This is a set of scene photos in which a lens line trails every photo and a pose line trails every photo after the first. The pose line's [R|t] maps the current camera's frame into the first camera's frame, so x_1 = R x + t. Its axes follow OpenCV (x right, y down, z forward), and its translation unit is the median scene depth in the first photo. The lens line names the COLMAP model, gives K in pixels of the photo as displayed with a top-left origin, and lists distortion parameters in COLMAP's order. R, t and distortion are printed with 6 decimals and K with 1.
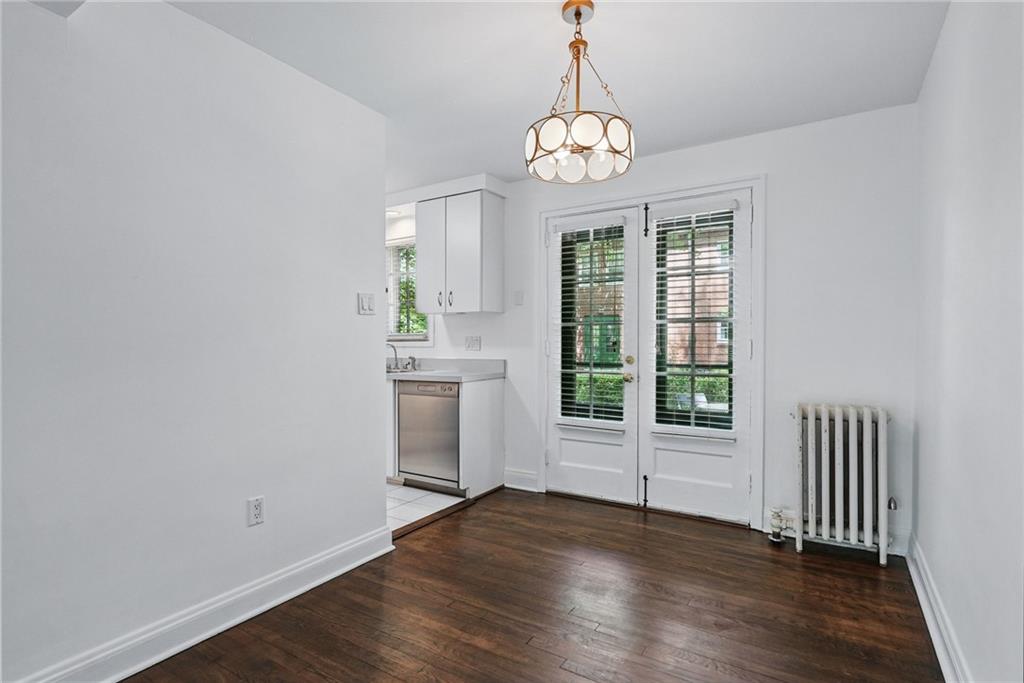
lens RADIAL K [[516.9, 0, 511.7], [0, 516.9, 345.1], [0, 0, 1]] dist [-0.001760, 0.000354]
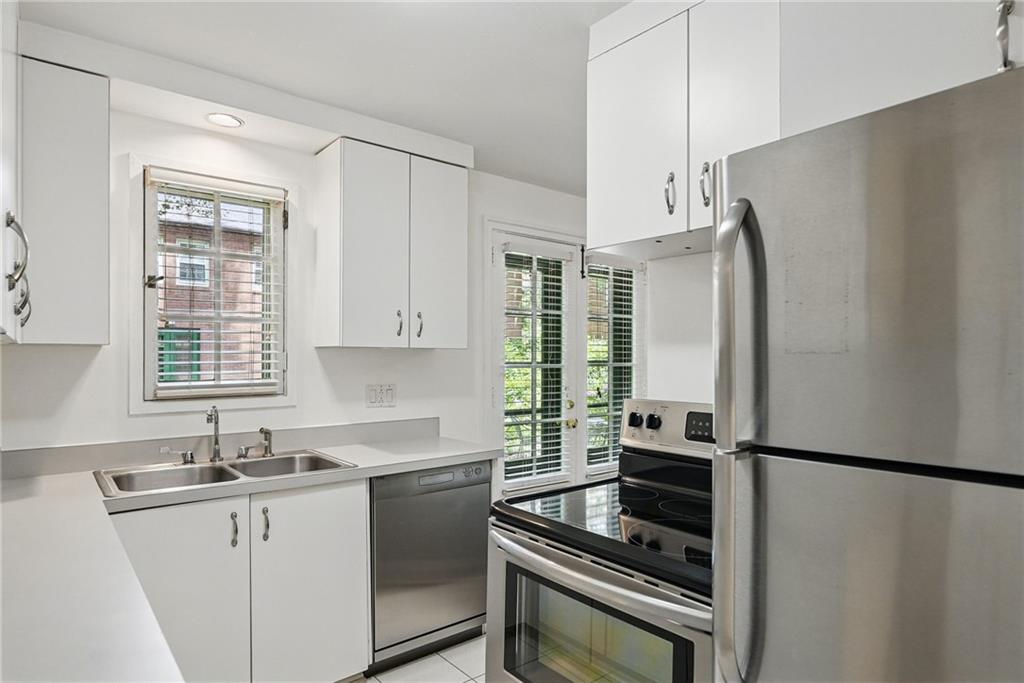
lens RADIAL K [[583.1, 0, 511.7], [0, 583.1, 349.6], [0, 0, 1]] dist [0.004077, 0.001462]
pose [[0.314719, 0.010868, 0.949123, -0.809598], [-0.004424, 0.999940, -0.009983, -0.060943], [-0.949175, -0.001057, 0.314748, 0.753250]]
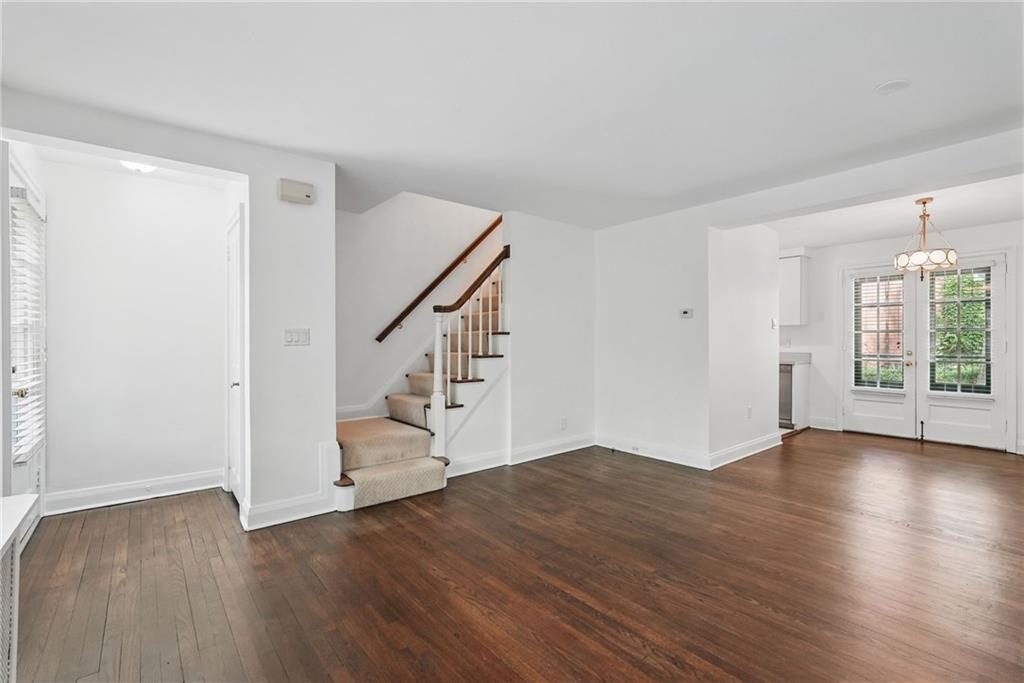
lens RADIAL K [[455.7, 0, 509.5], [0, 455.7, 336.9], [0, 0, 1]] dist [-0.003346, 0.002499]
pose [[0.948307, 0.000170, -0.317356, -0.541132], [-0.005846, 0.999840, -0.016933, 0.008830], [0.317302, 0.017913, 0.948155, -0.836634]]
